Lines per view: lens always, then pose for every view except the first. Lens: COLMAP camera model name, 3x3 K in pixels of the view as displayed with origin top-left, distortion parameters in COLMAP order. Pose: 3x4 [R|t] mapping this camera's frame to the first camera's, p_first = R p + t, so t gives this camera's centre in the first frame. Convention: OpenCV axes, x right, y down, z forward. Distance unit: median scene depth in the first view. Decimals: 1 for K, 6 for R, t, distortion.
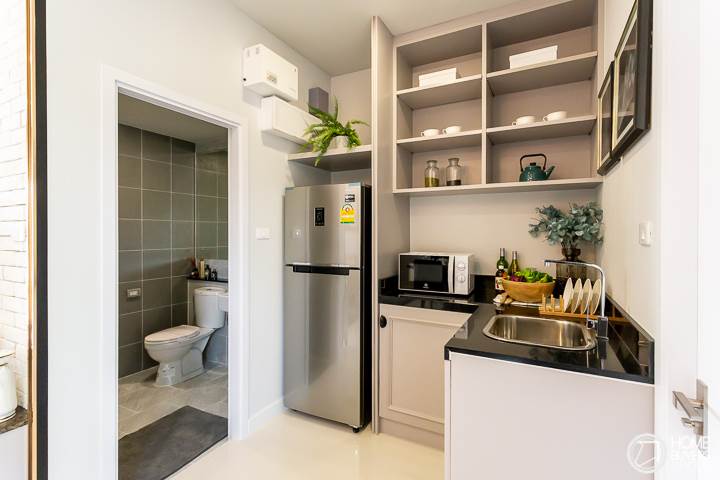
lens RADIAL K [[348.8, 0, 362.8], [0, 348.8, 240.1], [0, 0, 1]] dist [0.018736, 0.000451]
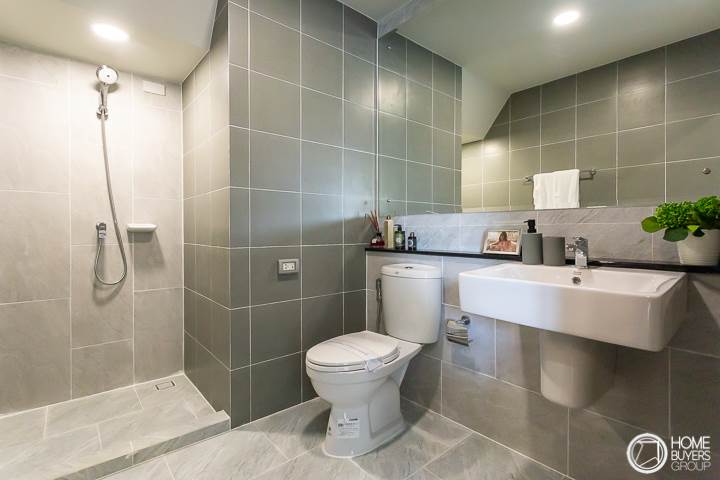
lens RADIAL K [[348.8, 0, 359.5], [0, 348.8, 236.4], [0, 0, 1]] dist [0.018736, 0.000451]
pose [[0.923536, -0.006494, -0.383458, -0.308707], [0.002984, 0.999948, -0.009748, 0.101072], [0.383501, 0.007858, 0.923507, 0.490818]]
